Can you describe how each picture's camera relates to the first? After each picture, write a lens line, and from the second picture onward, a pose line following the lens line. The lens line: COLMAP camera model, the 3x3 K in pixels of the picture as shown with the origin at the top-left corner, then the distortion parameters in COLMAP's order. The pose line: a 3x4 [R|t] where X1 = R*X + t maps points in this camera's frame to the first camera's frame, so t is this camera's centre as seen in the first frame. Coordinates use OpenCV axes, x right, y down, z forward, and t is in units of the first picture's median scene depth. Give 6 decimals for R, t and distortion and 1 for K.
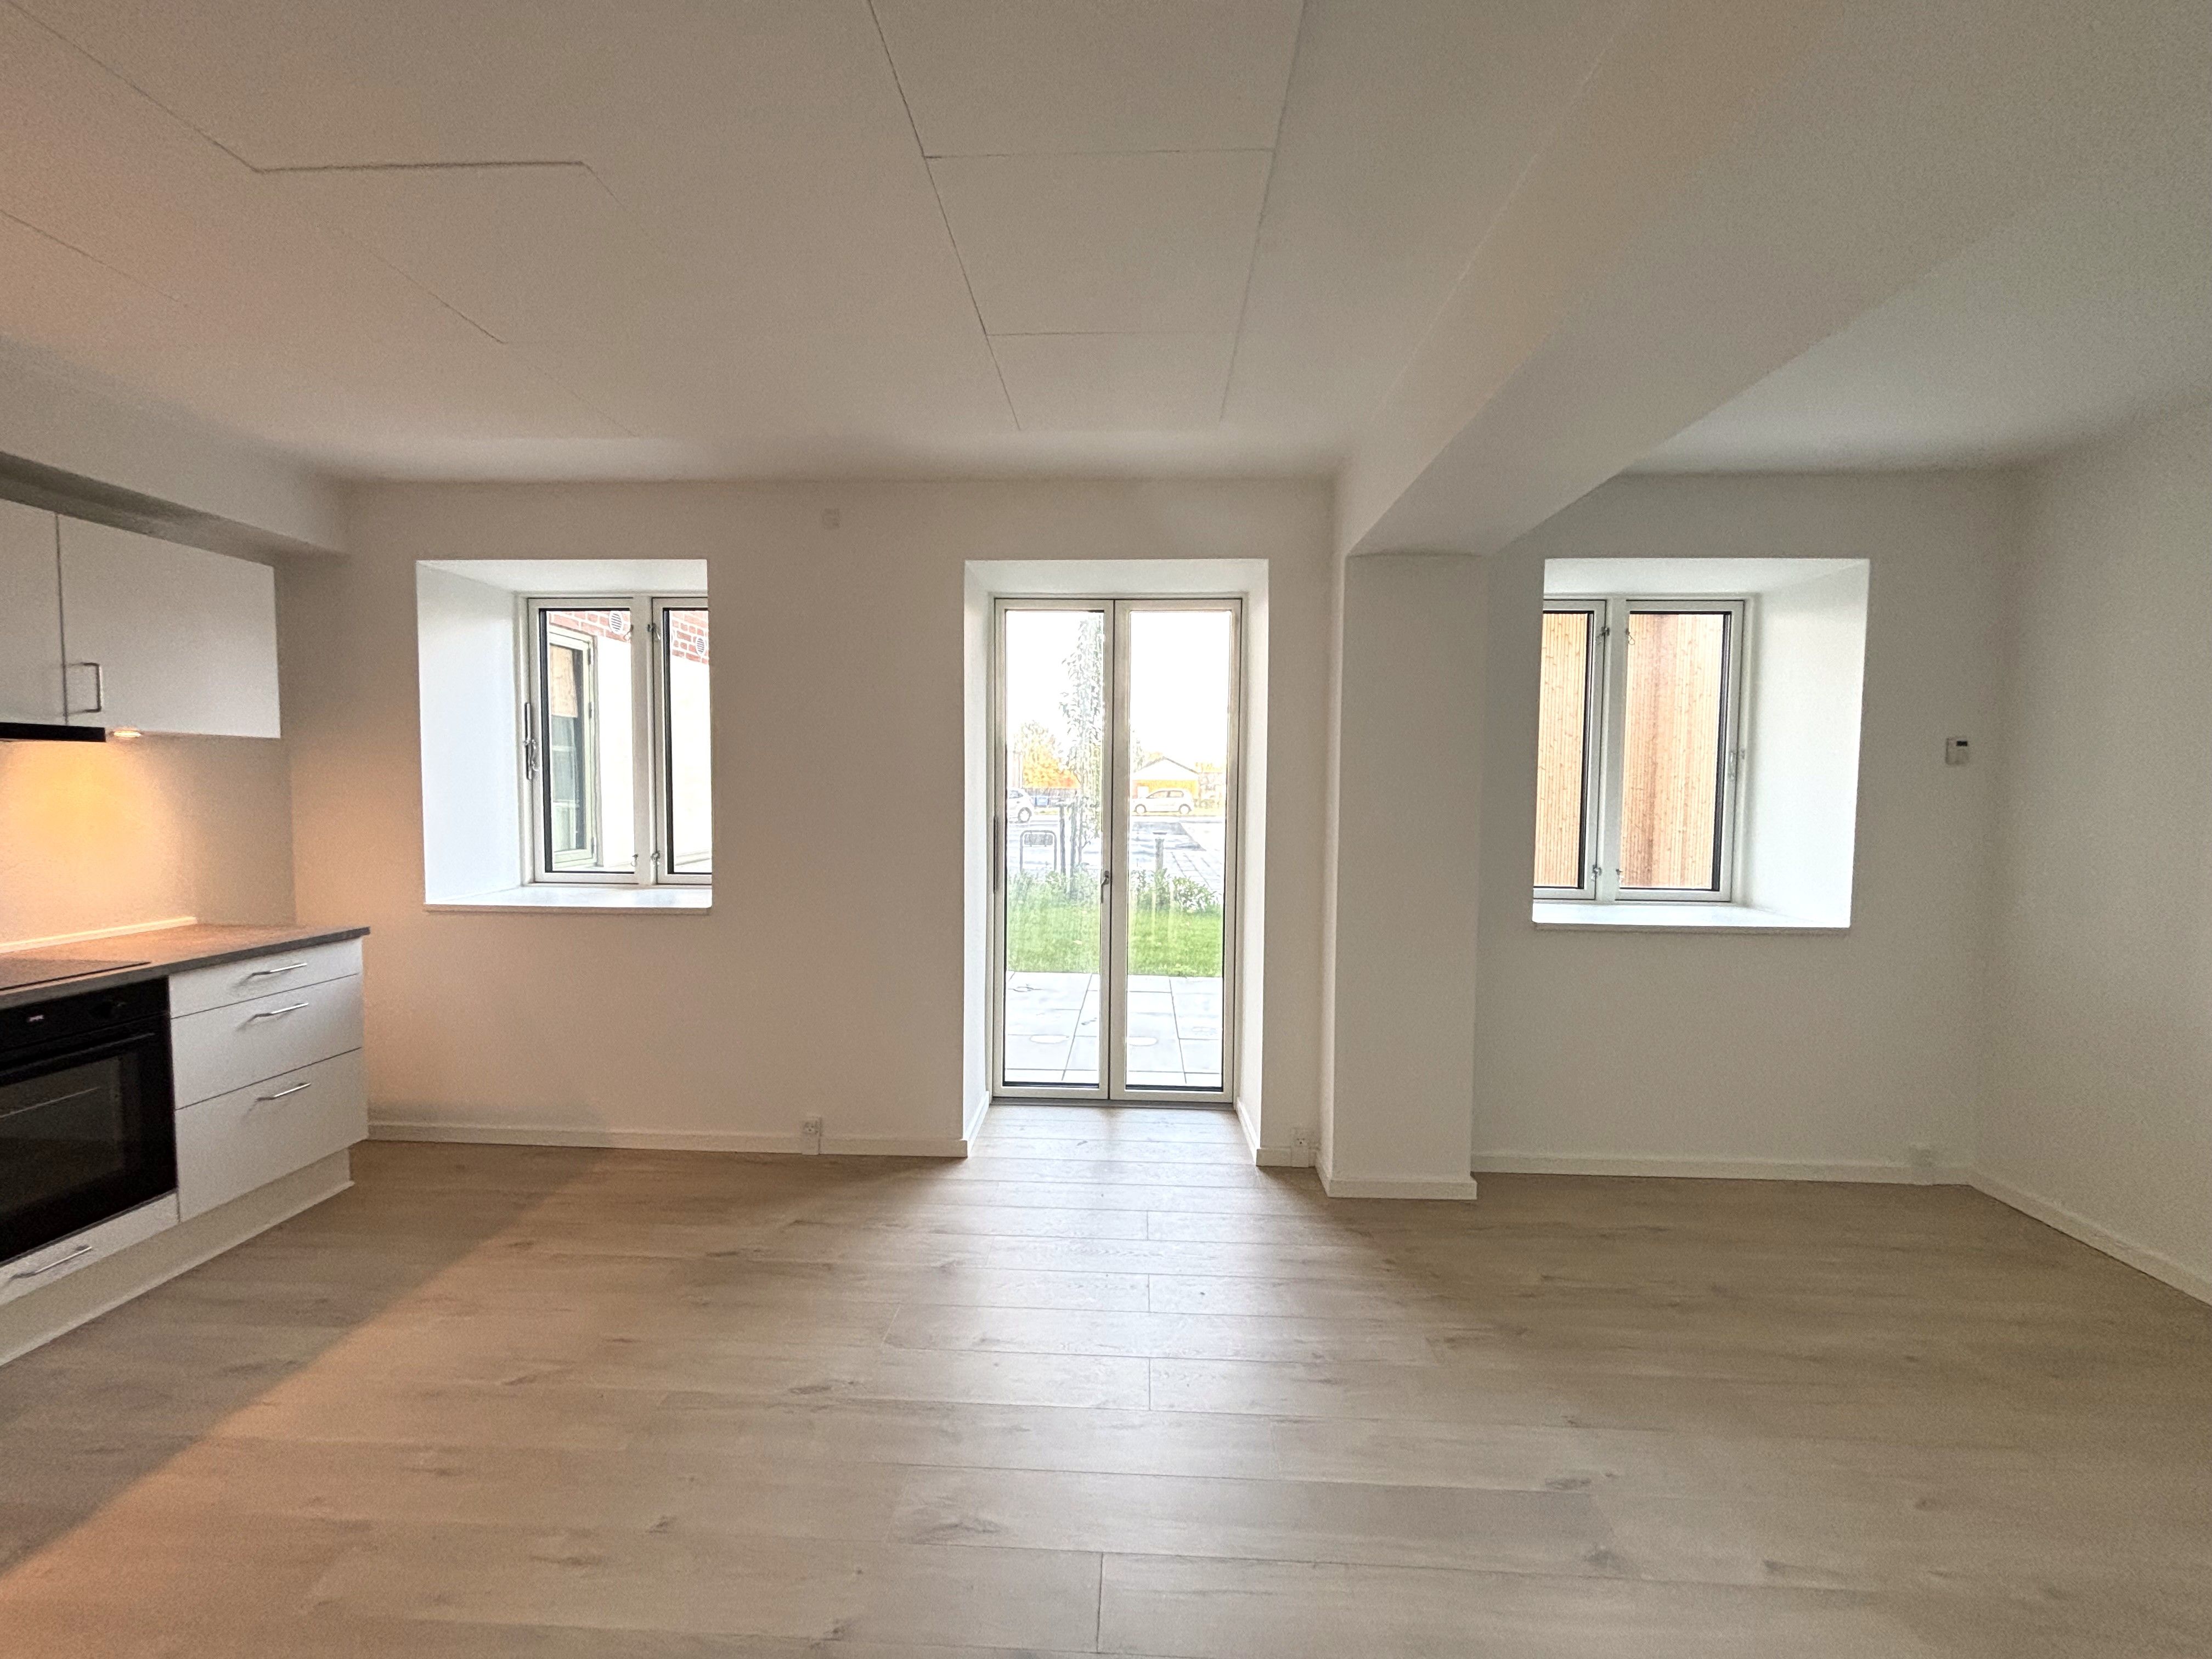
lens RADIAL K [[890.0, 0, 1116.4], [0, 890.0, 852.7], [0, 0, 1]] dist [0.001382, 0.000870]
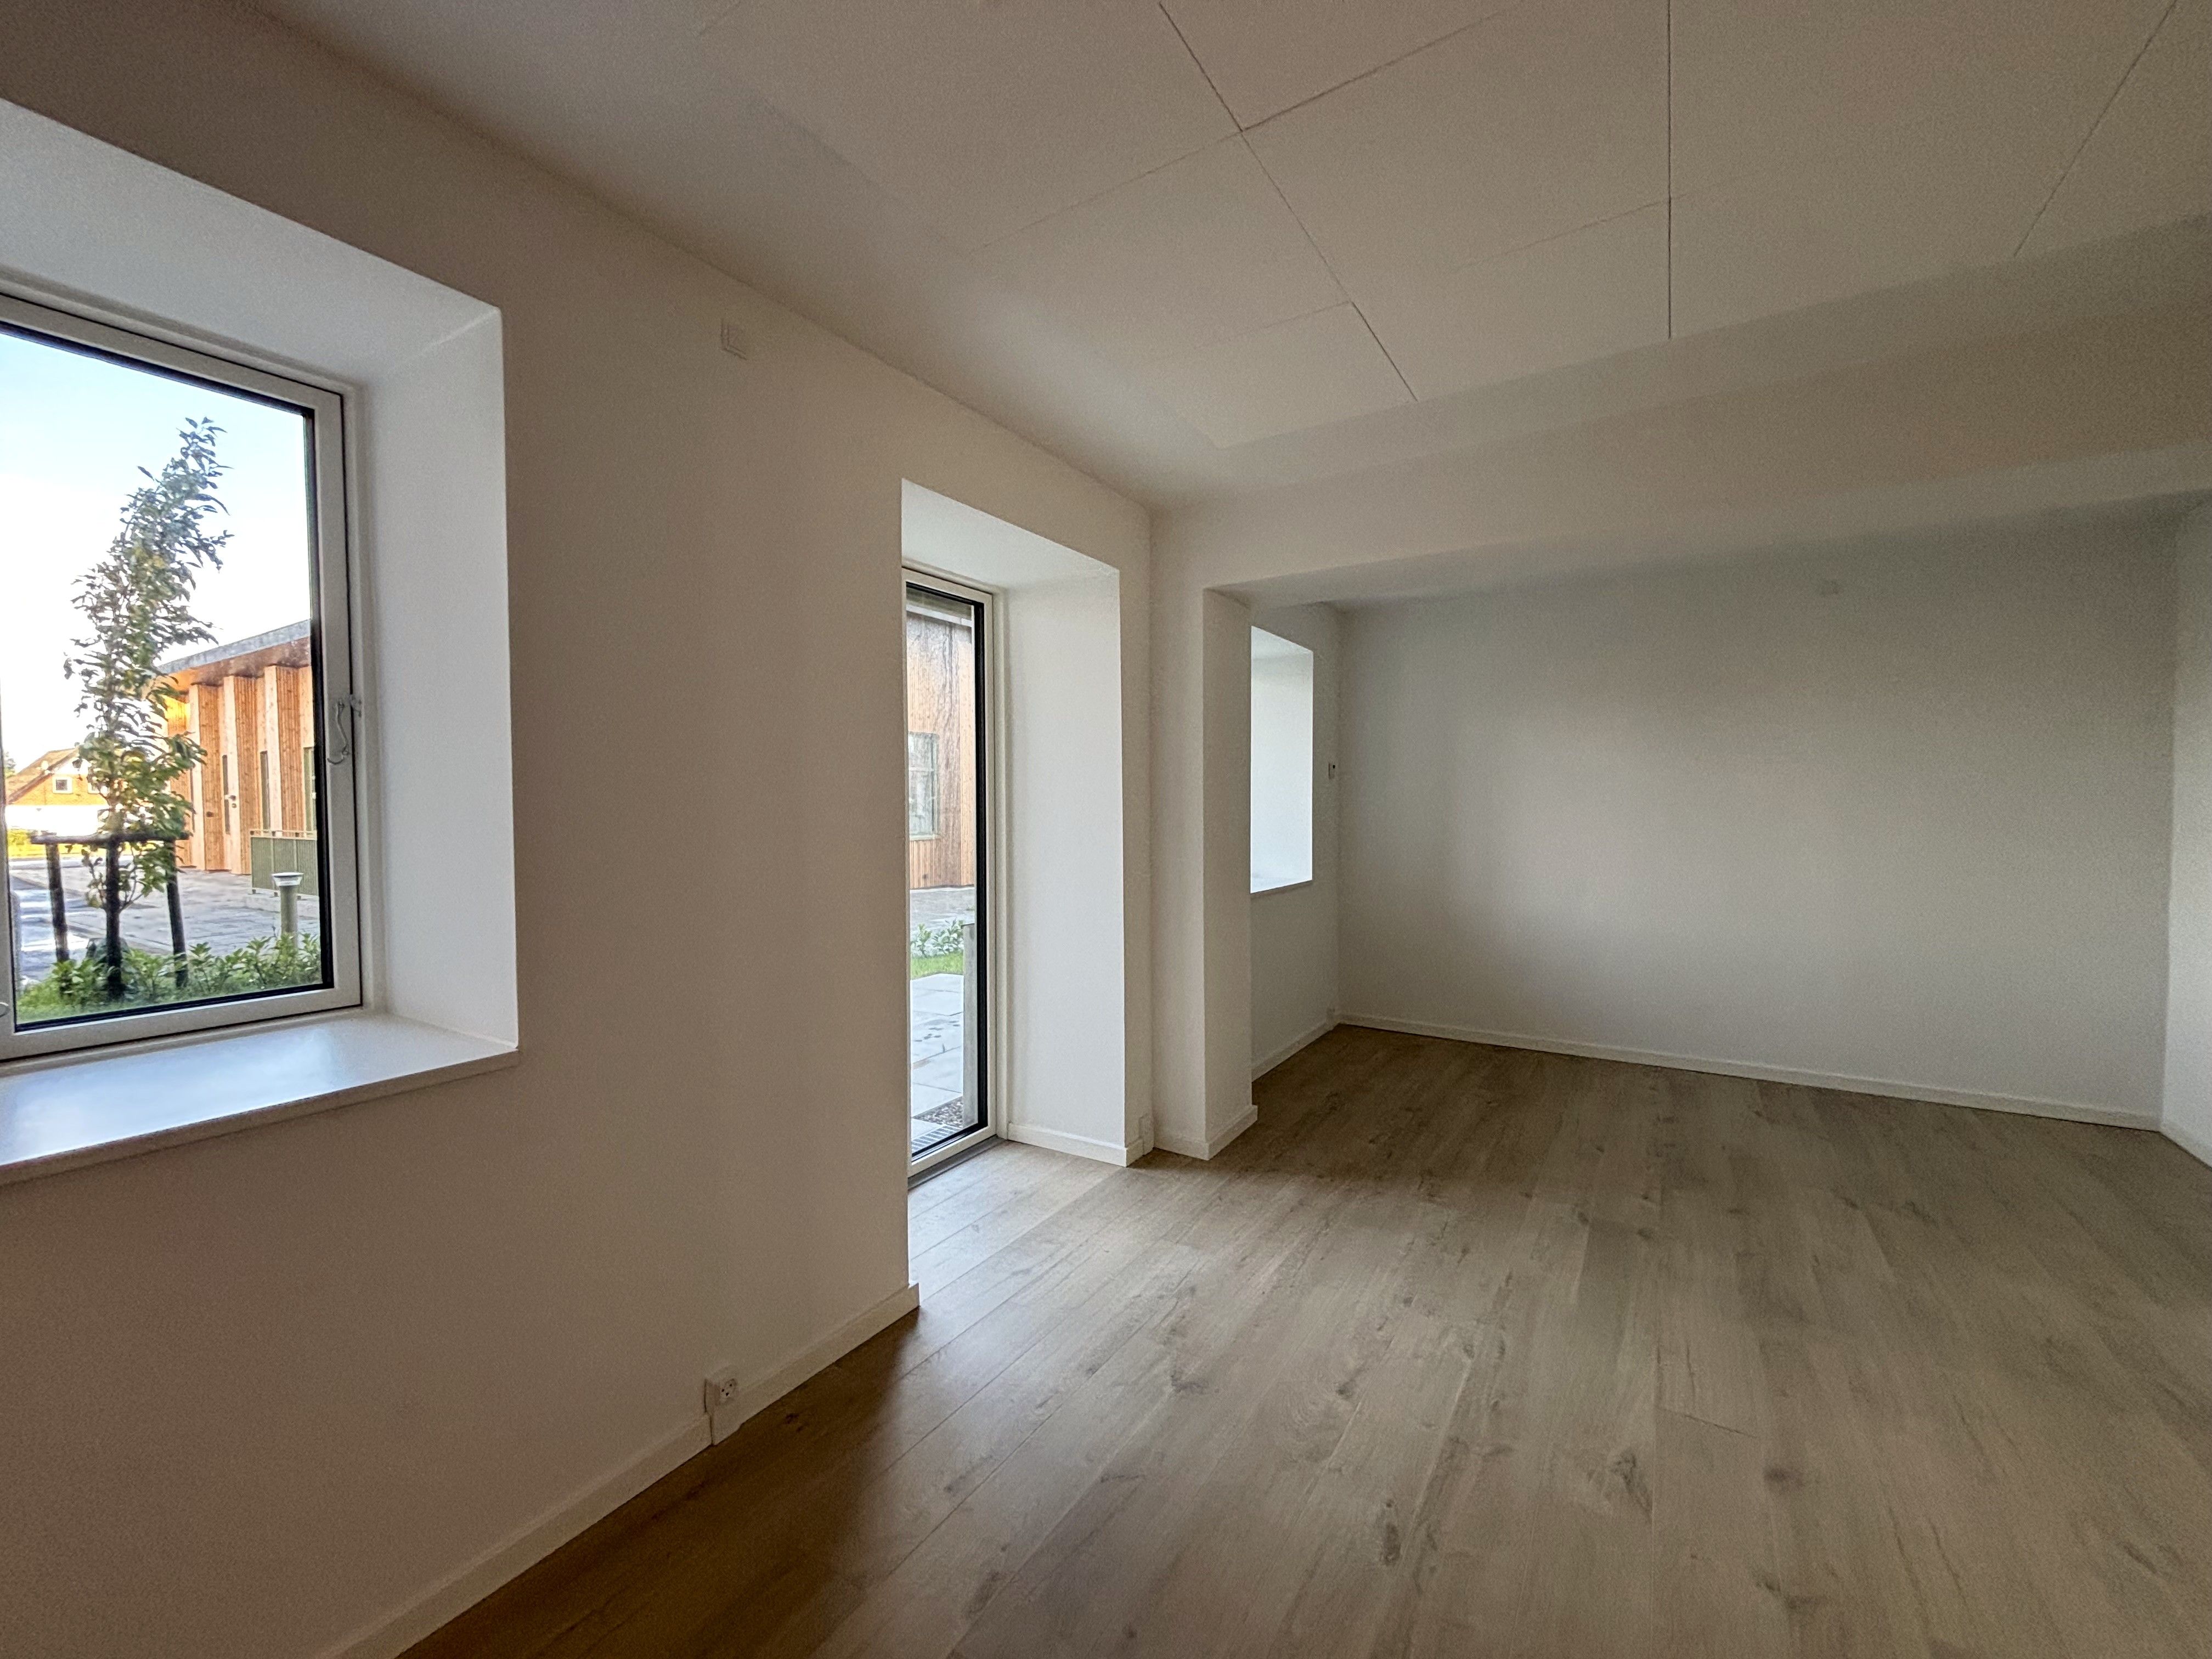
lens RADIAL K [[890.0, 0, 1105.4], [0, 890.0, 831.0], [0, 0, 1]] dist [0.001382, 0.000870]
pose [[0.500594, -0.038558, 0.864823, -0.906568], [0.076043, 0.997104, 0.000439, -0.039334], [-0.862336, 0.065544, 0.502077, 0.625763]]
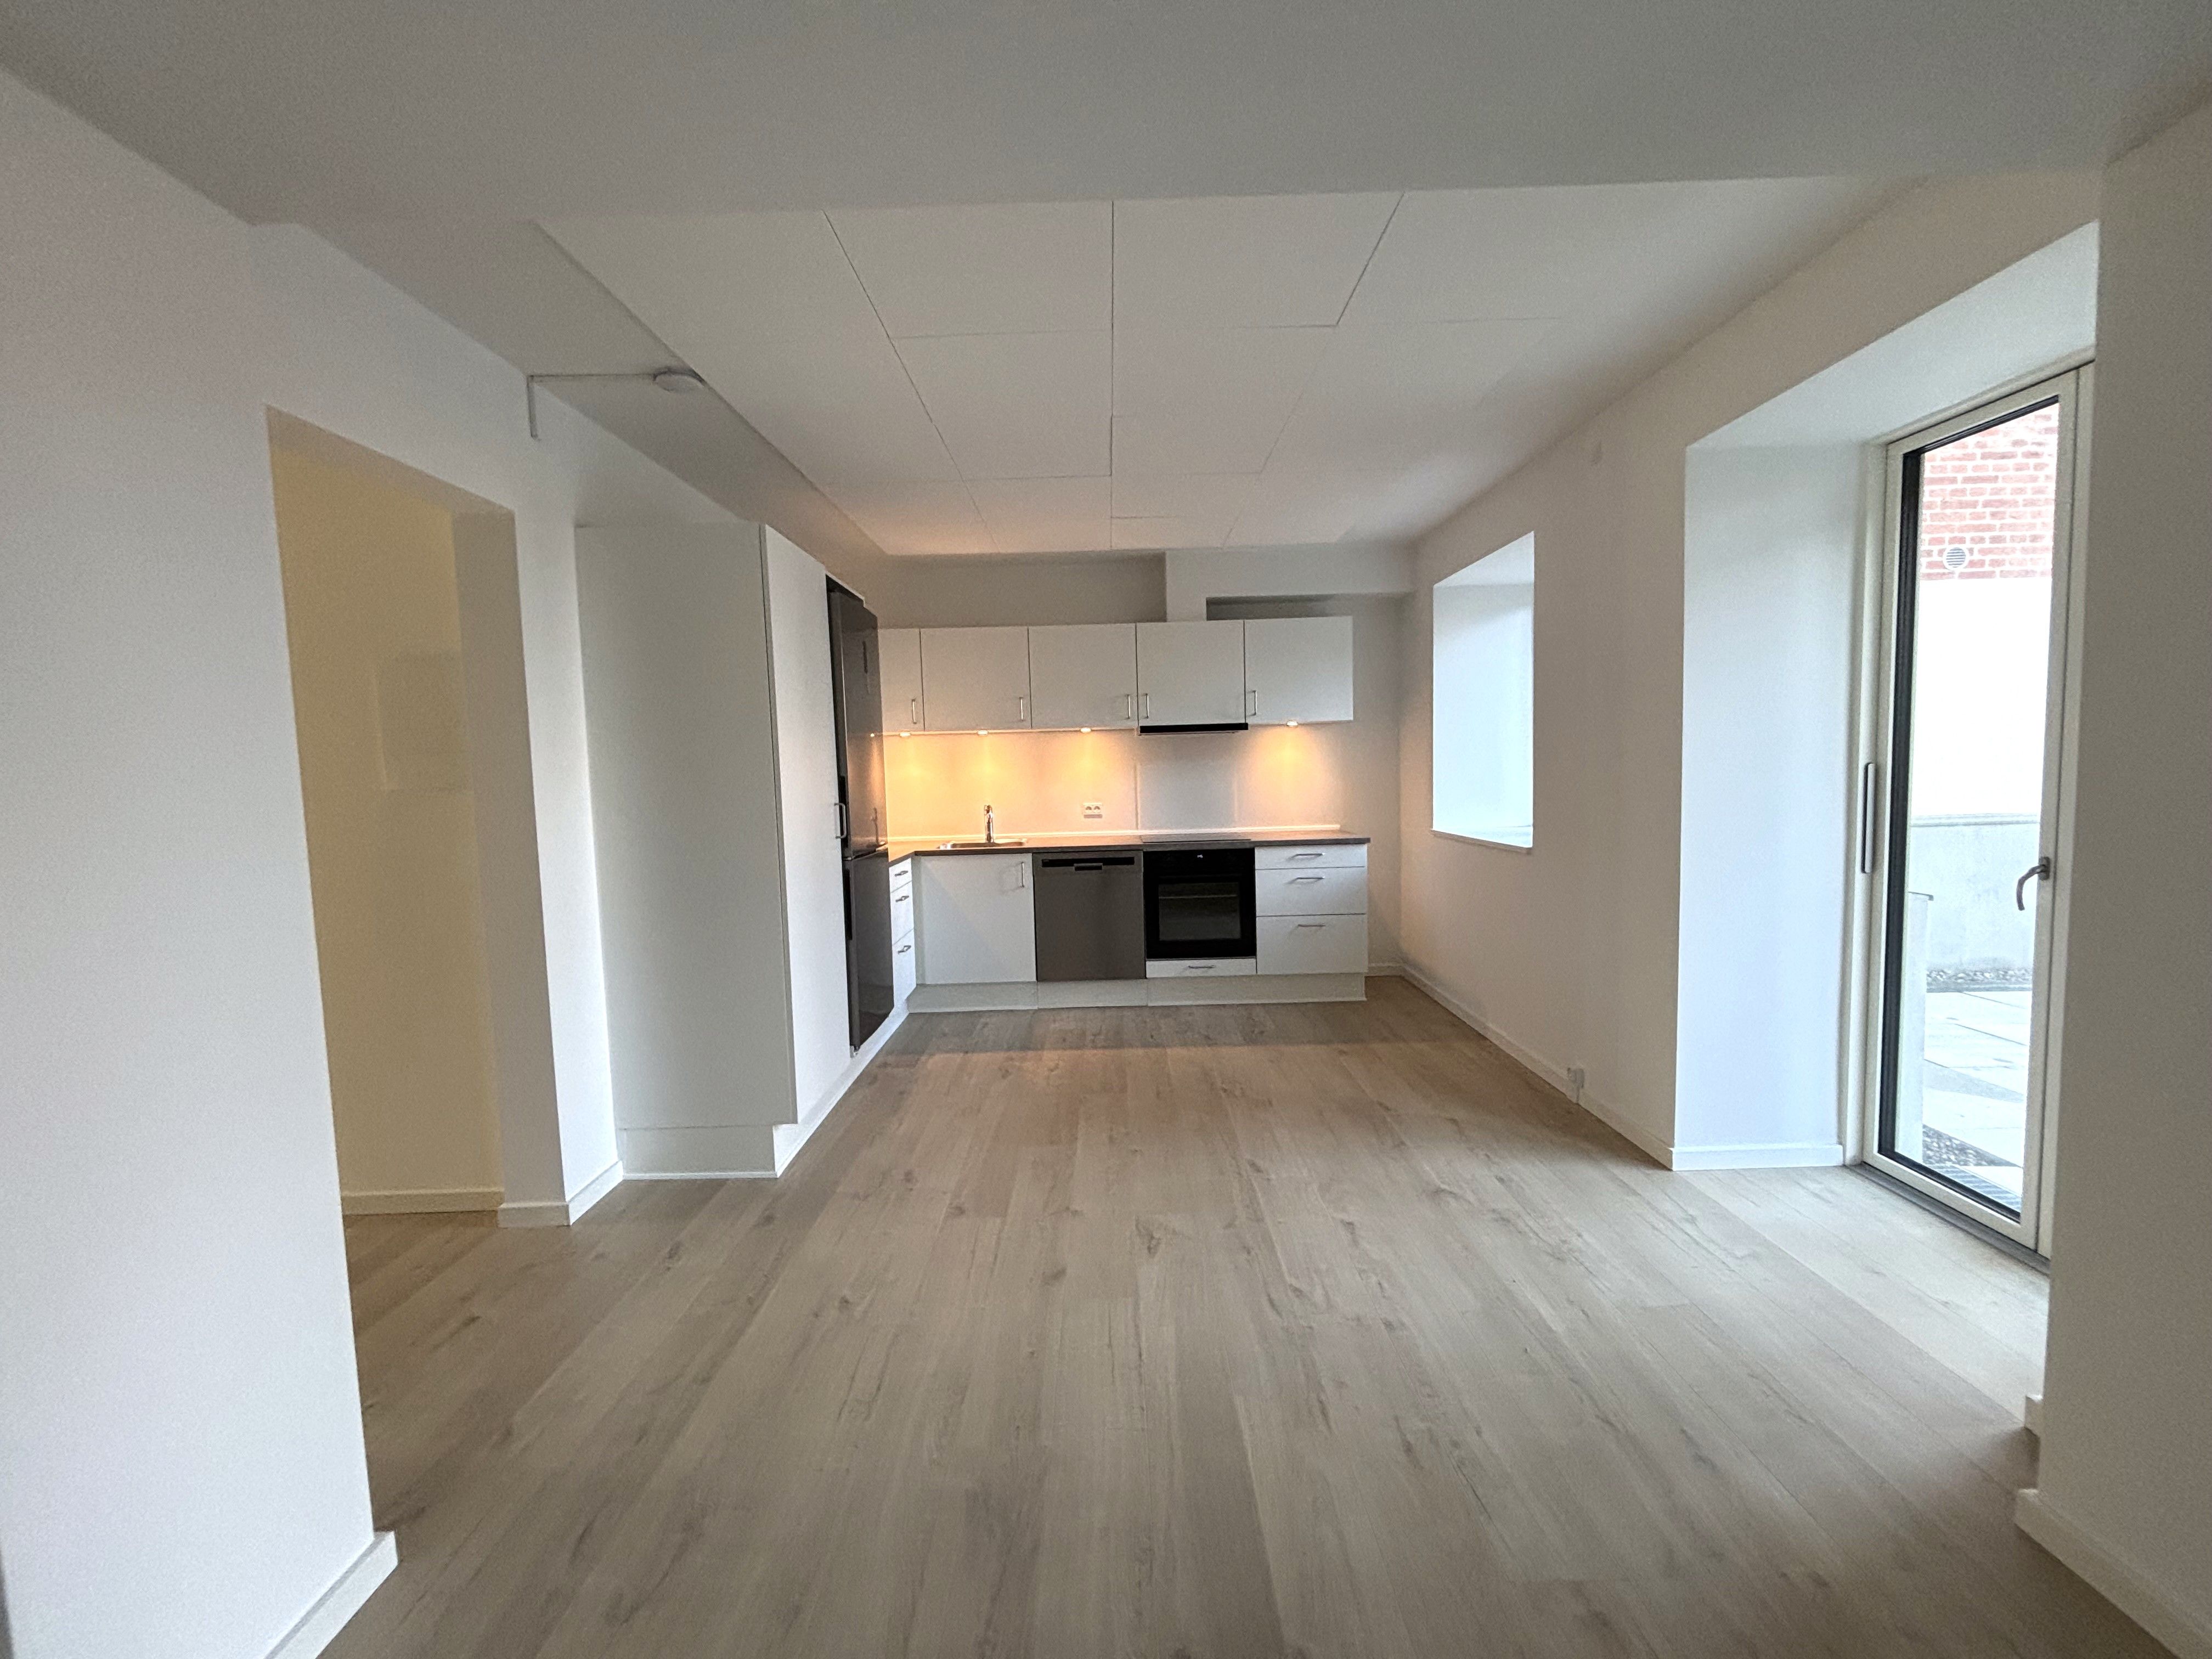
lens RADIAL K [[890.0, 0, 1095.2], [0, 890.0, 826.7], [0, 0, 1]] dist [0.001382, 0.000870]
pose [[0.026310, 0.057435, -0.998003, 0.823180], [-0.050370, 0.997156, 0.056059, 0.000657], [0.998384, 0.048794, 0.029128, 0.545717]]
